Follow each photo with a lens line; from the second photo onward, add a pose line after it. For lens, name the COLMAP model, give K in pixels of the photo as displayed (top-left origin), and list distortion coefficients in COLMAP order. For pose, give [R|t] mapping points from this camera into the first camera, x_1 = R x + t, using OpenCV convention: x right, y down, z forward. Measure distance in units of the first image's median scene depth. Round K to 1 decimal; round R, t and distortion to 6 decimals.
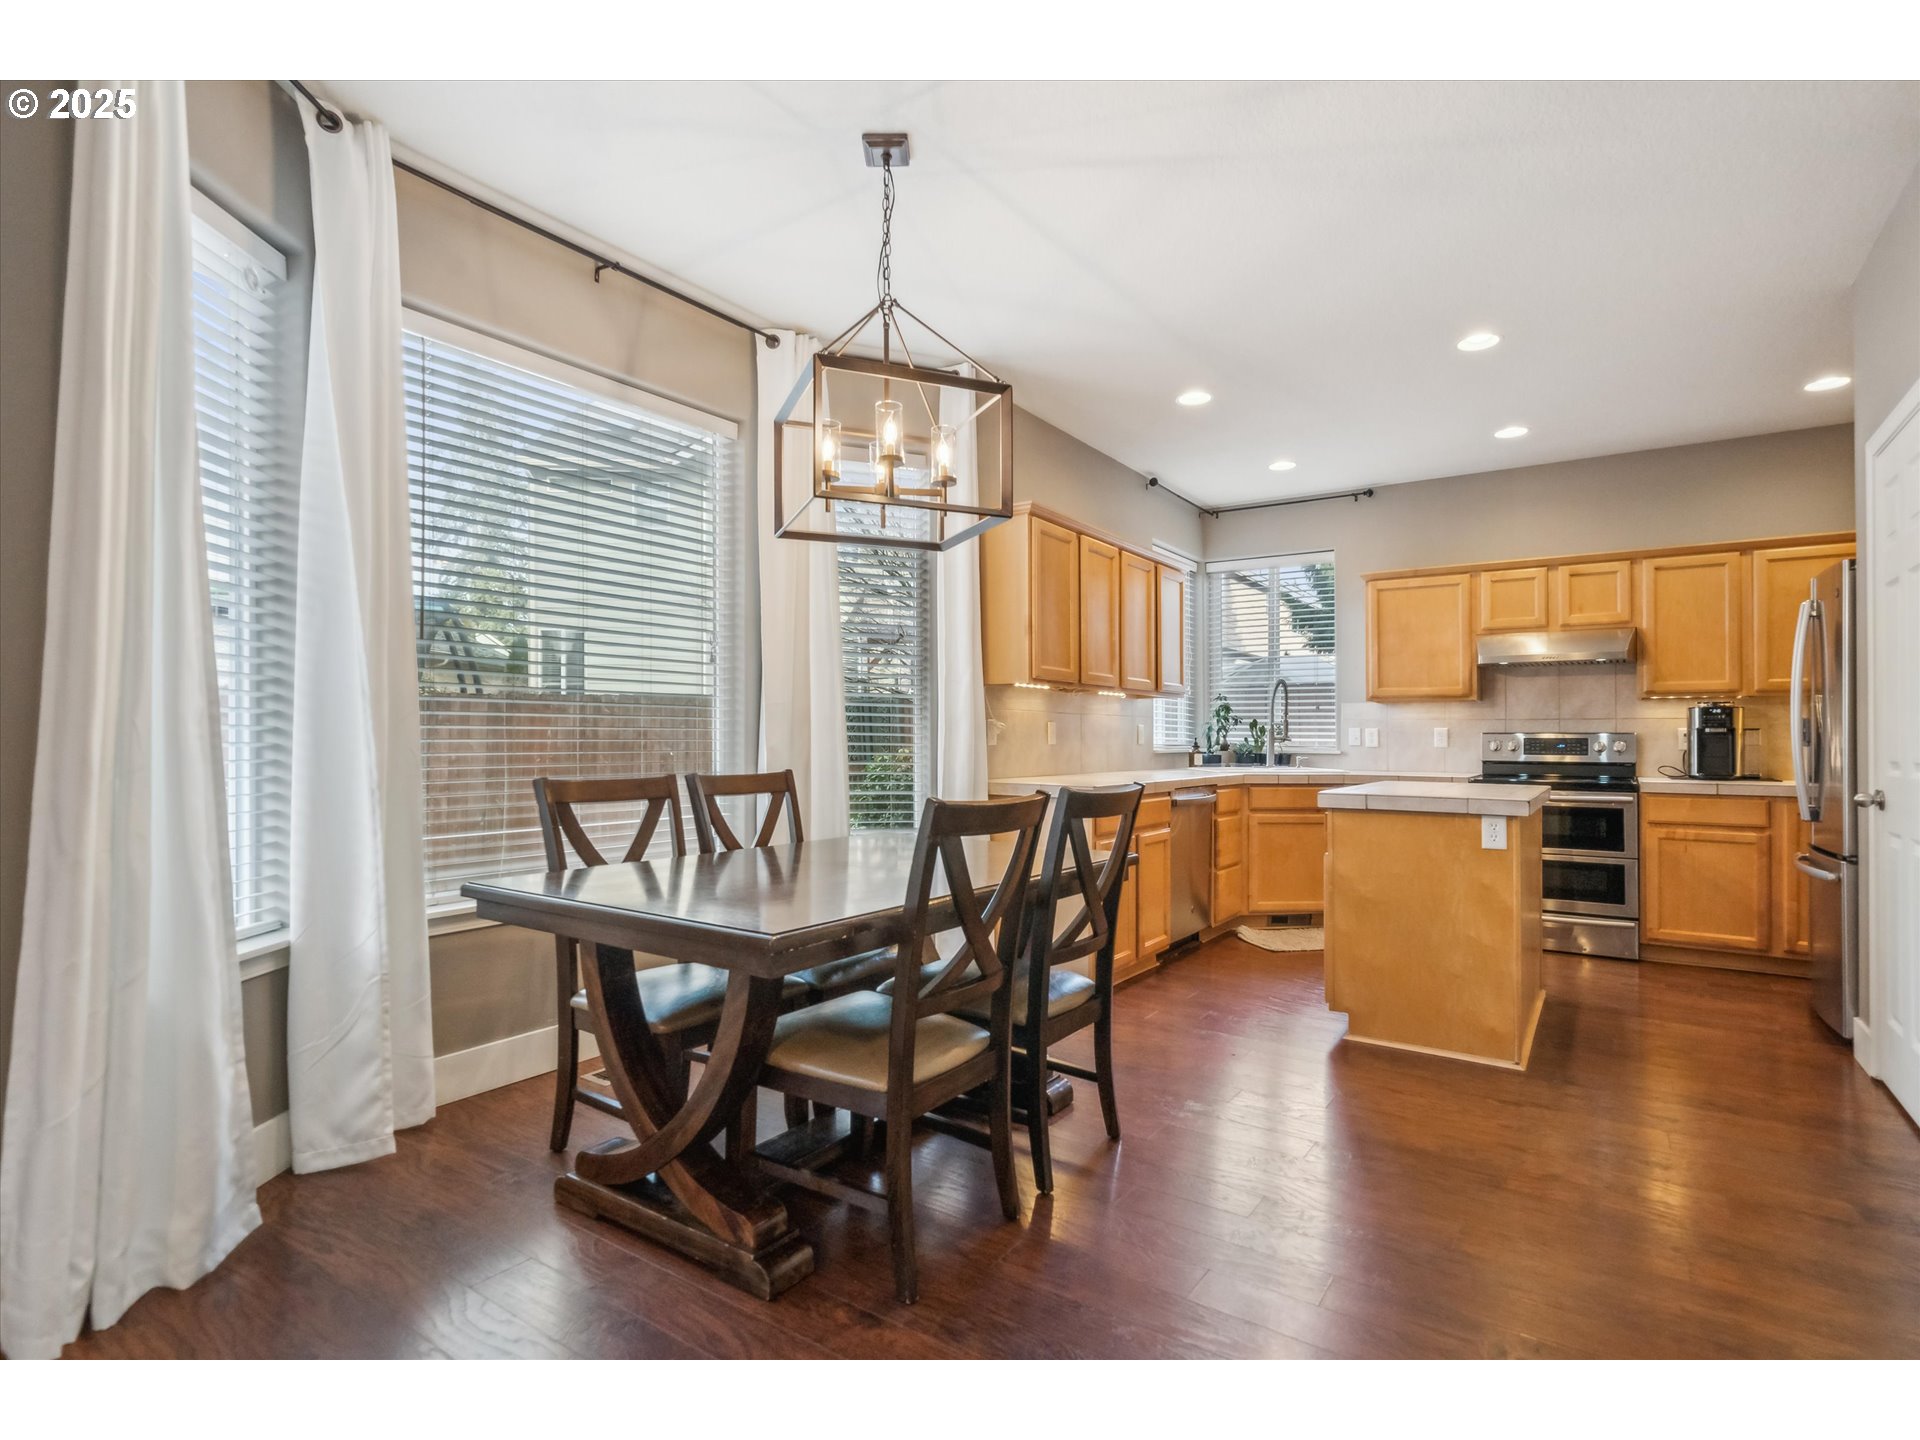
lens RADIAL K [[987.3, 0, 960.0], [0, 987.3, 720.0], [0, 0, 1]] dist [-0.002034, -0.000290]
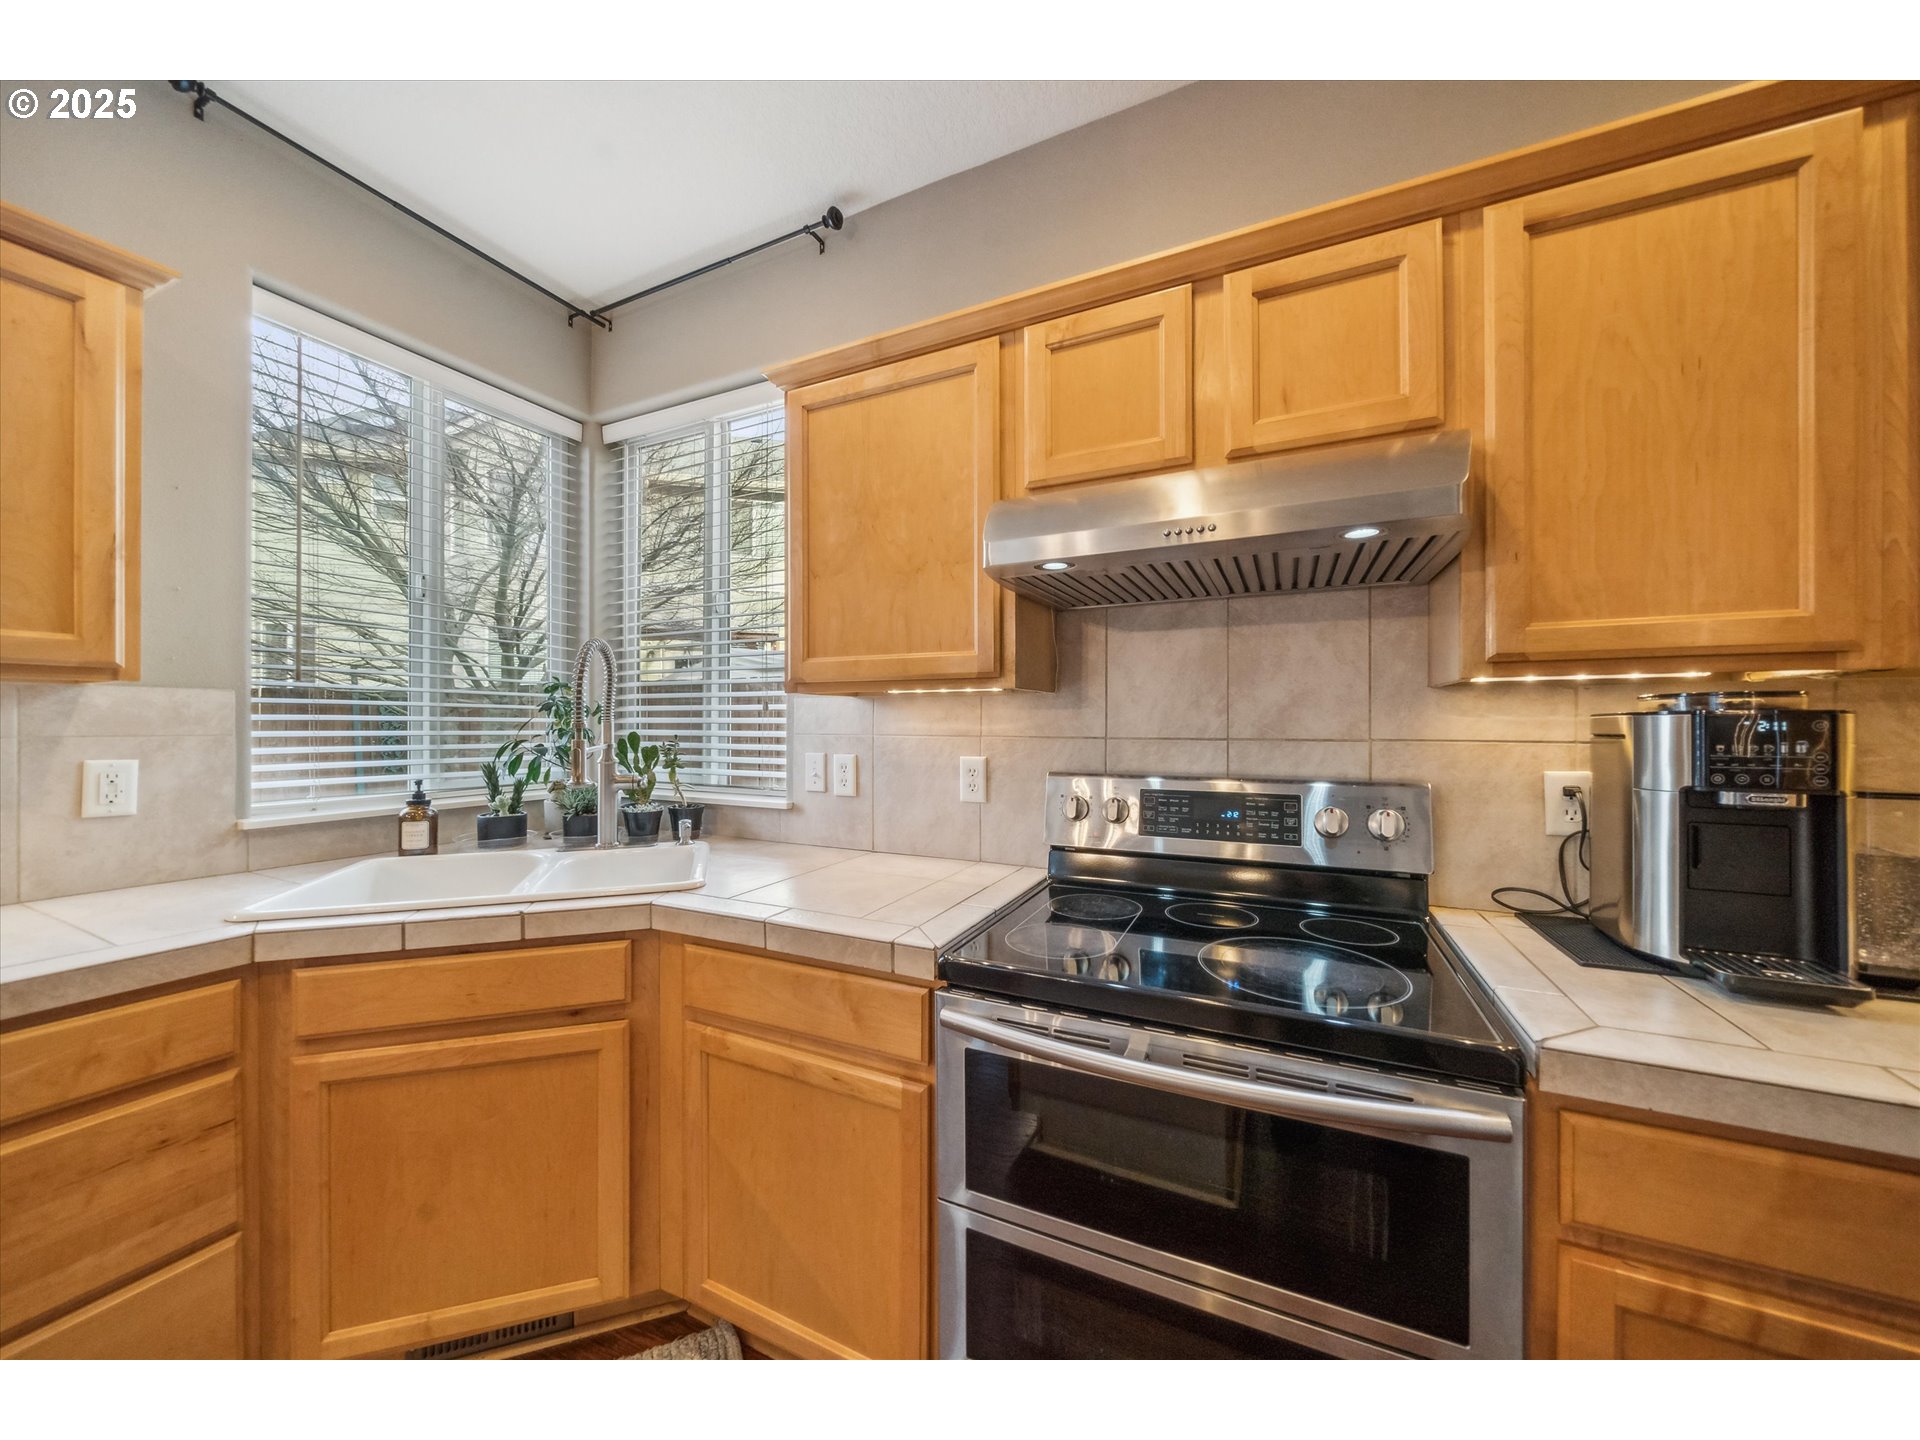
lens RADIAL K [[682.0, 0, 969.9], [0, 682.0, 722.7], [0, 0, 1]] dist [-0.000433, -0.000142]
pose [[0.987570, -0.003483, 0.157140, 0.481114], [0.001316, 0.999903, 0.013894, -0.011509], [-0.157173, -0.013514, 0.987479, 0.776816]]
